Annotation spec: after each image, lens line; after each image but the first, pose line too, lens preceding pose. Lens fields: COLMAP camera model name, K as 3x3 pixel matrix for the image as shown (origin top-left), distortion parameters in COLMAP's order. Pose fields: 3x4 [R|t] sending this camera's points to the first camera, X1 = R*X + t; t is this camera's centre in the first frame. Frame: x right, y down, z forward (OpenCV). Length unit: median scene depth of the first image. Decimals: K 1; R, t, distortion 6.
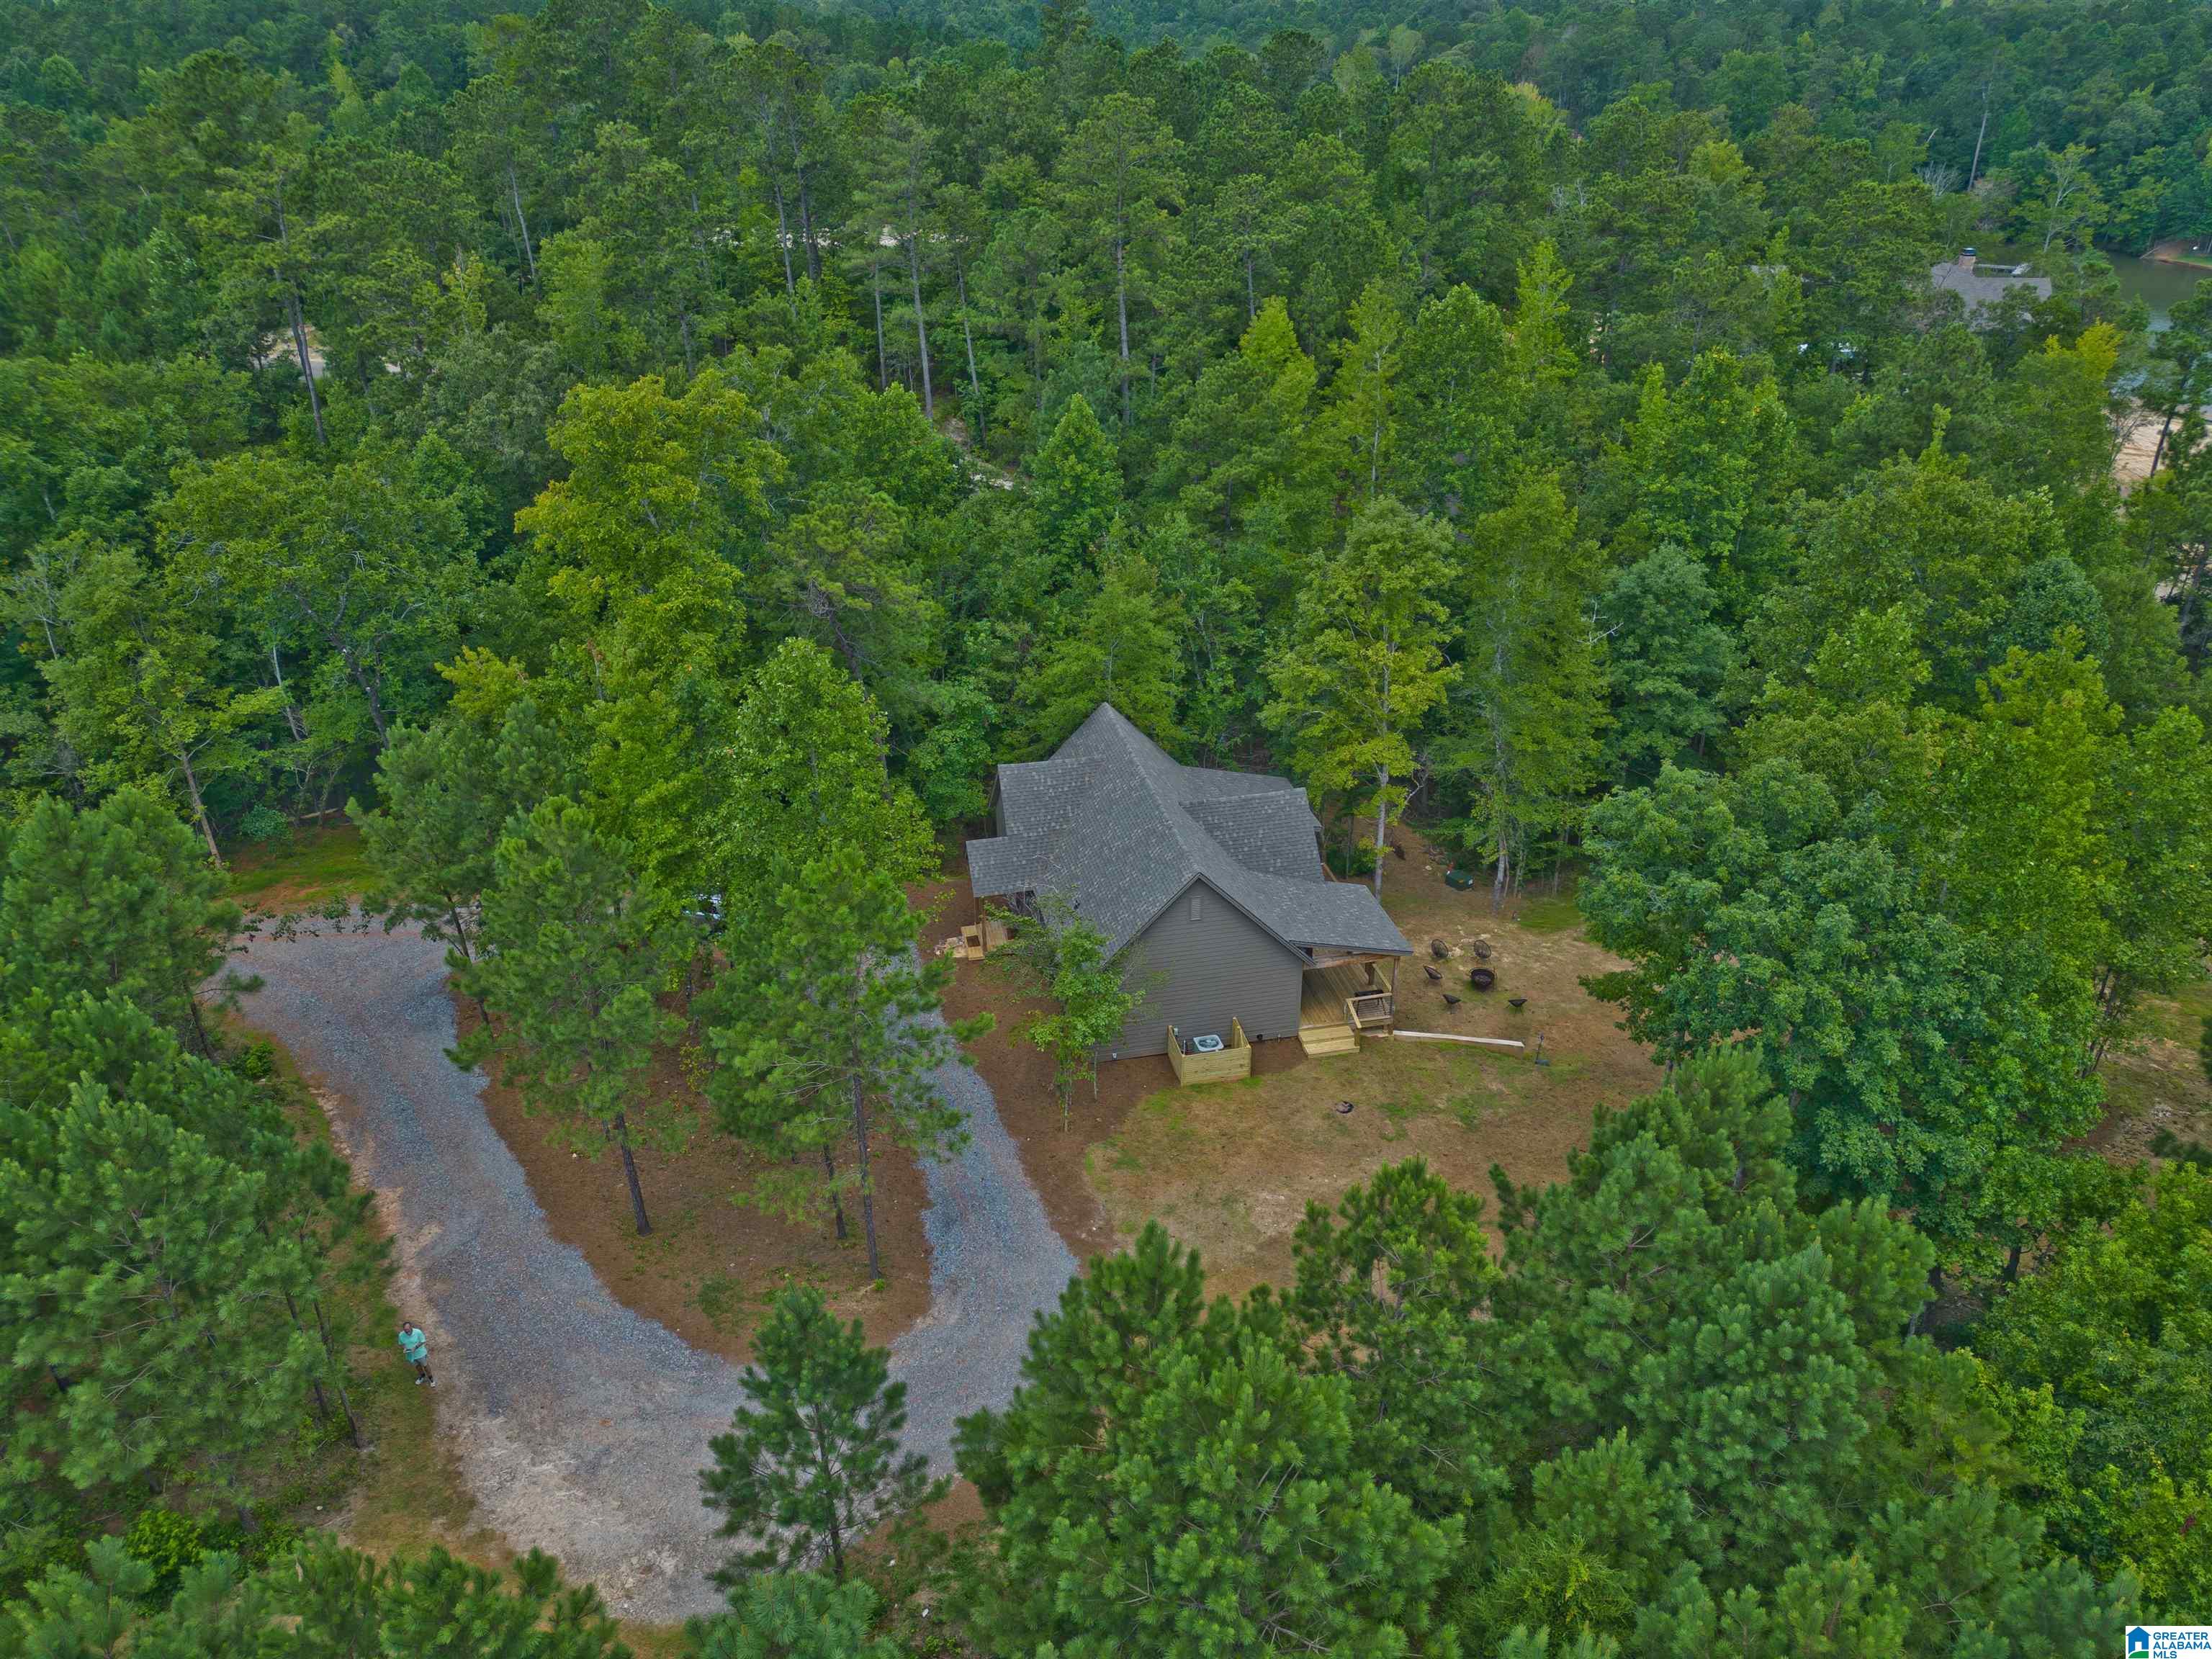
lens RADIAL K [[1545.3, 0, 1106.0], [0, 1545.3, 829.5], [0, 0, 1]] dist [0.070066, -0.052614]
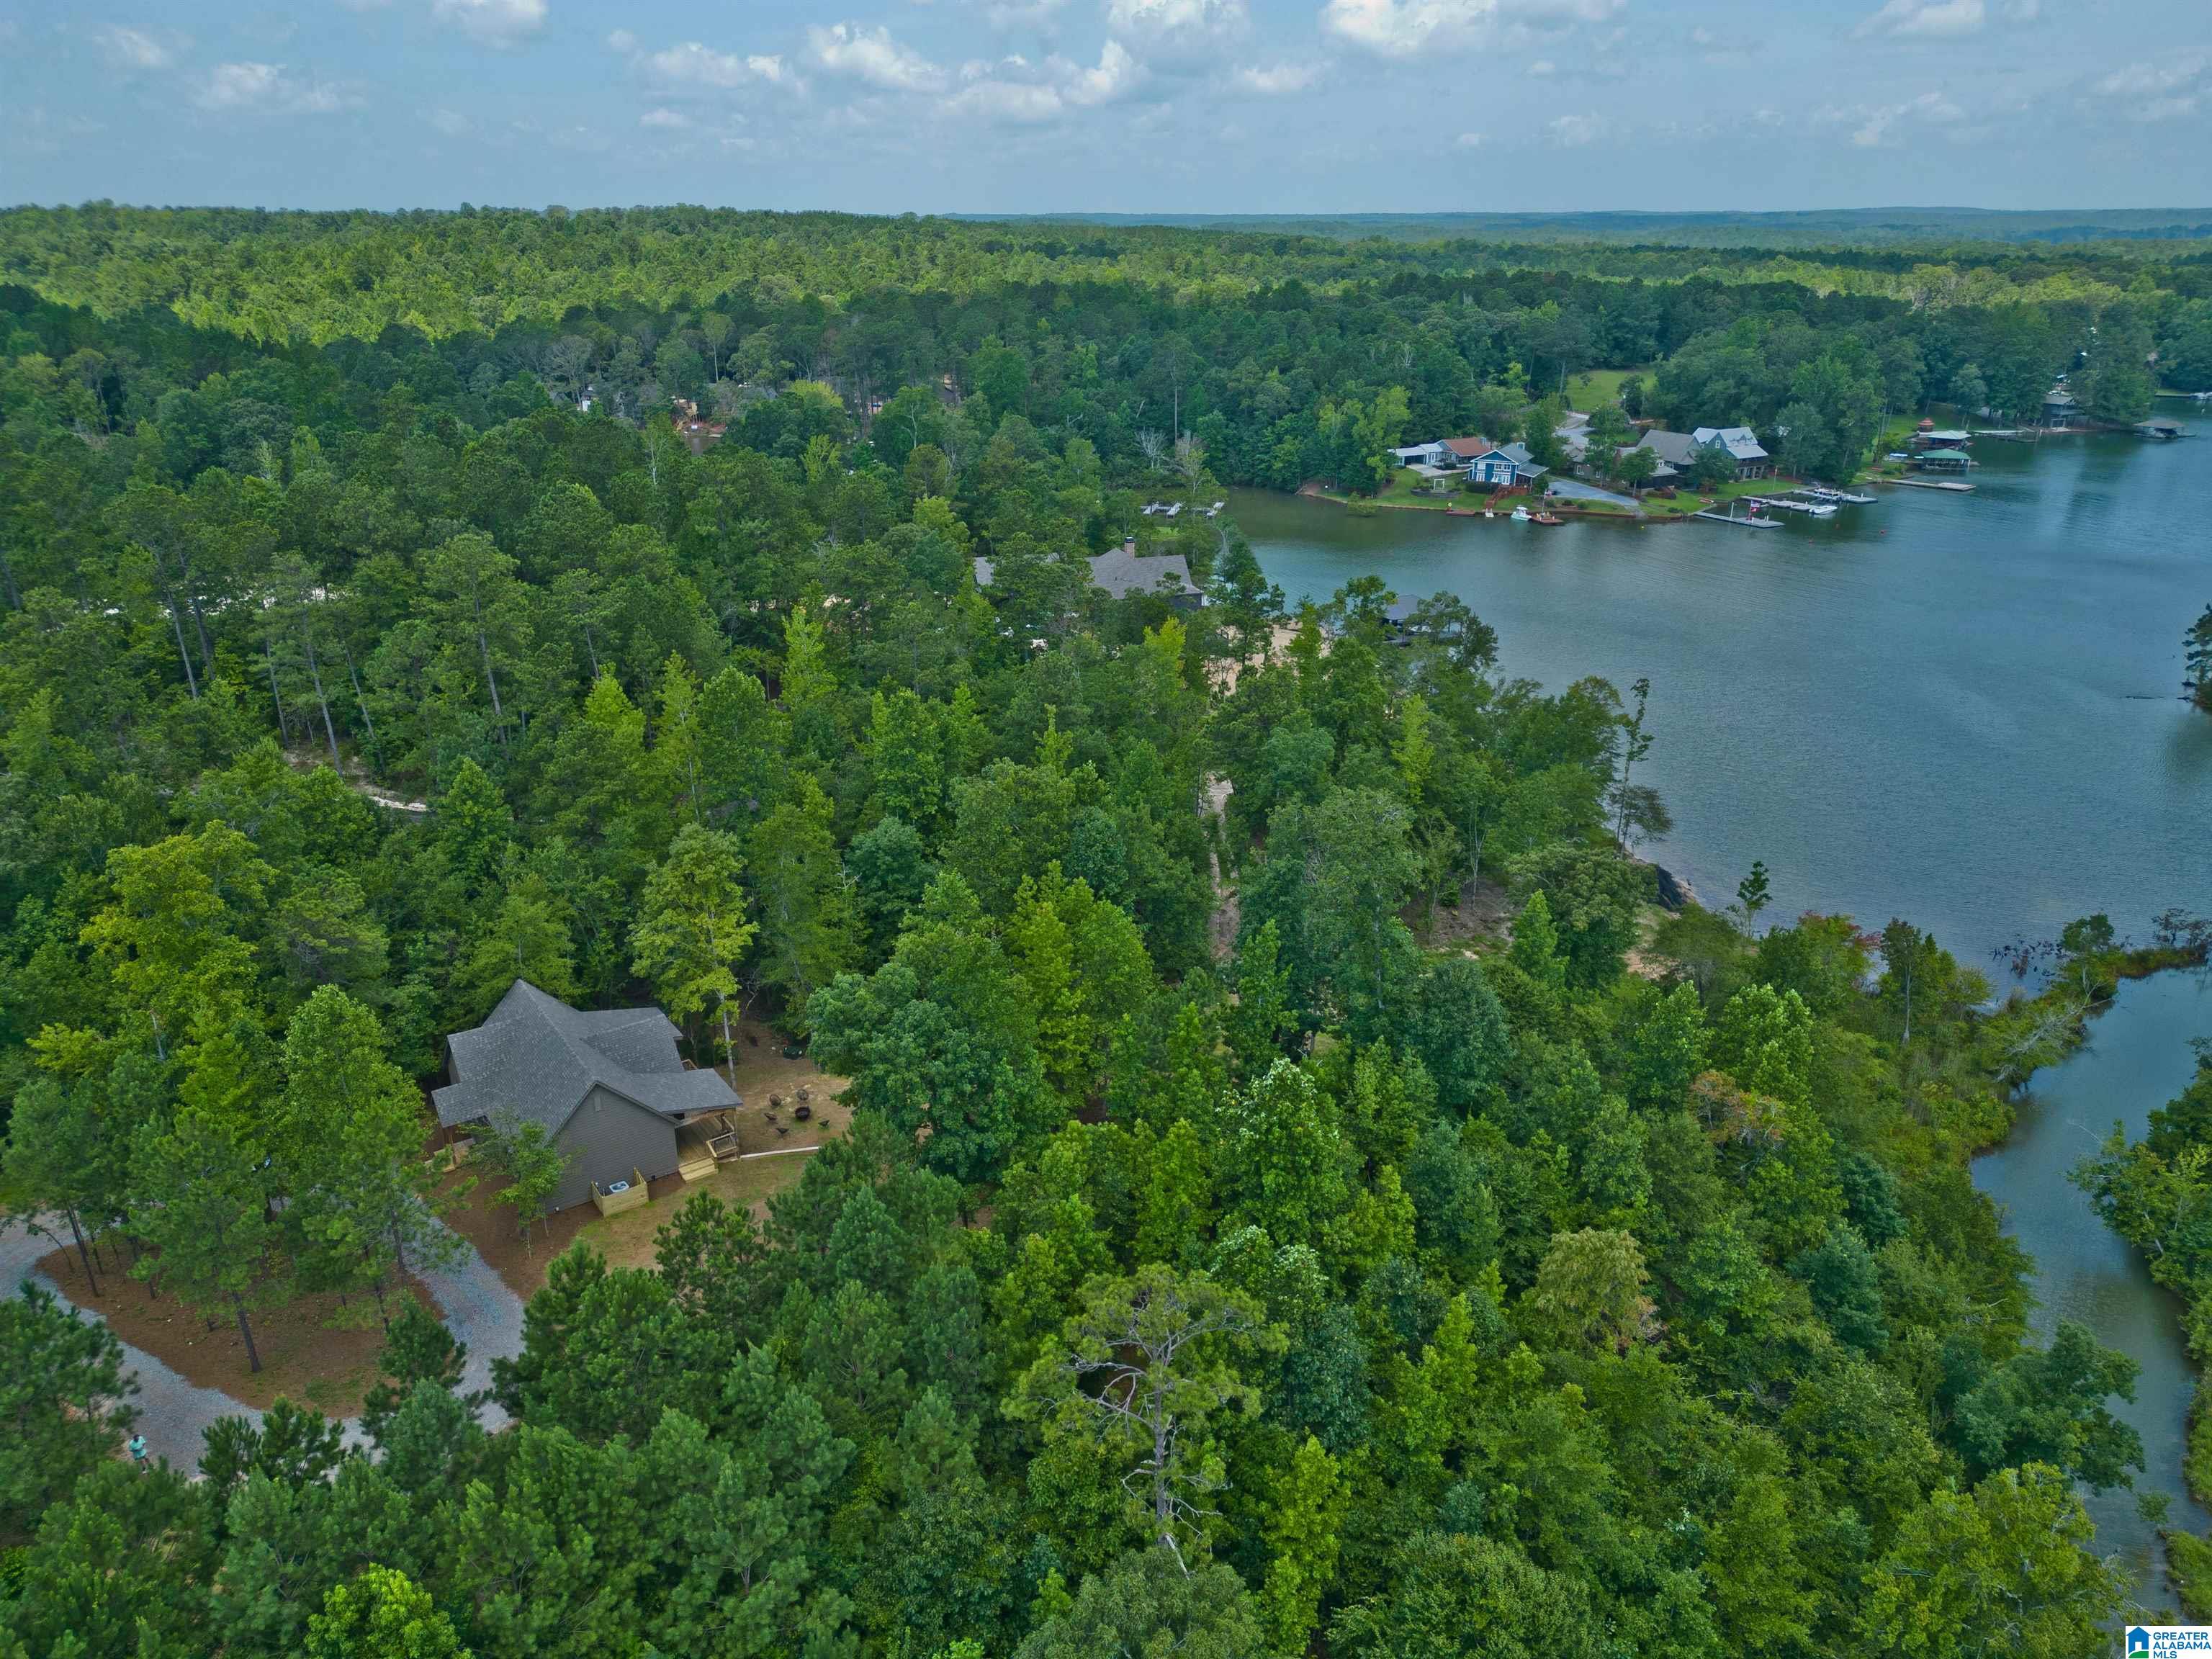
lens RADIAL K [[1545.3, 0, 1106.0], [0, 1545.3, 829.5], [0, 0, 1]] dist [0.070066, -0.052614]
pose [[0.924956, -0.132399, 0.356269, 0.005444], [0.172902, 0.981333, -0.084204, -0.000264], [-0.338470, 0.139485, 0.930582, -0.580973]]
